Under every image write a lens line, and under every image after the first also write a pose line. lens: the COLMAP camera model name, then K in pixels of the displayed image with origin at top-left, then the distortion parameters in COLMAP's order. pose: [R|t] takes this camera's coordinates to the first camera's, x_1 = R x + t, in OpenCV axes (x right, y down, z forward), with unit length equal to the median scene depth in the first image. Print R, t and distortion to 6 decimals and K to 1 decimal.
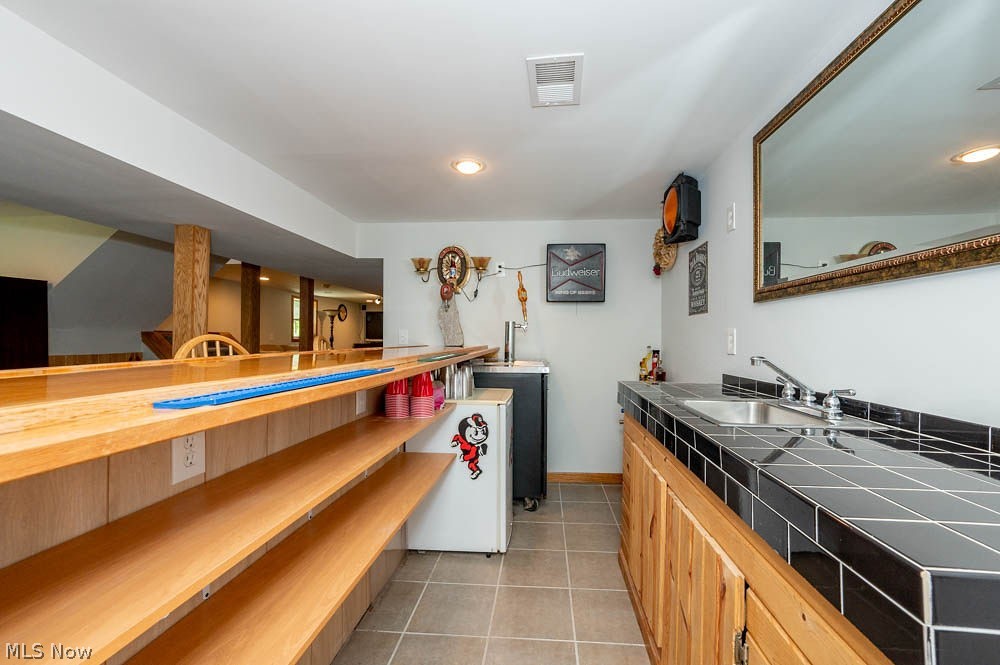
lens RADIAL K [[400.3, 0, 506.5], [0, 400.3, 330.1], [0, 0, 1]] dist [-0.007723, 0.000289]
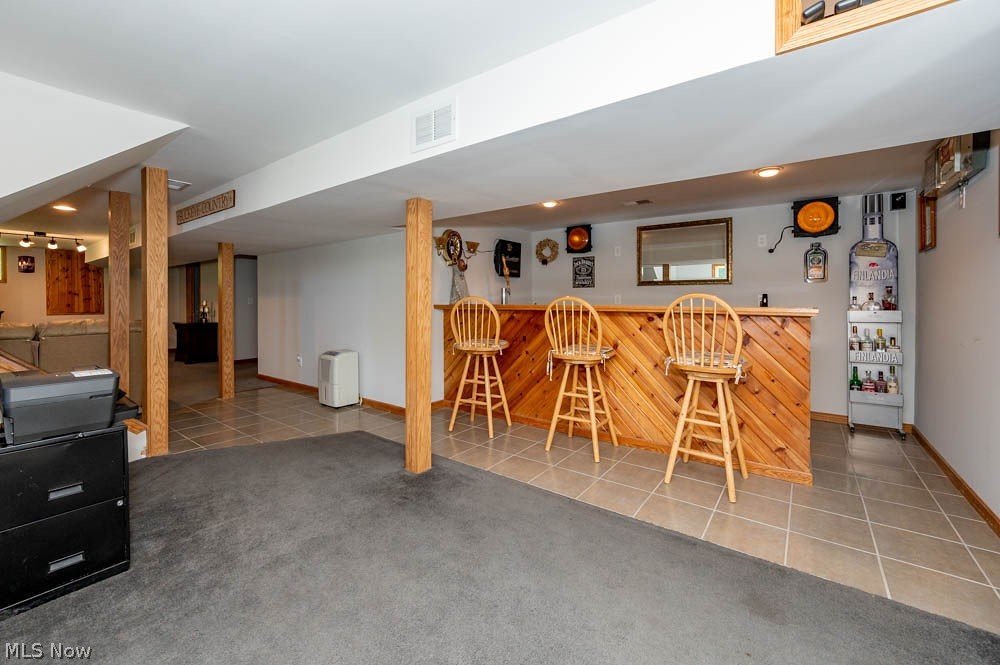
lens RADIAL K [[400.3, 0, 506.5], [0, 400.3, 330.1], [0, 0, 1]] dist [-0.007723, 0.000289]
pose [[0.515433, -0.072494, 0.853858, -1.273038], [-0.009505, 0.995870, 0.090289, 0.000667], [-0.856877, -0.054654, 0.512615, 0.153119]]
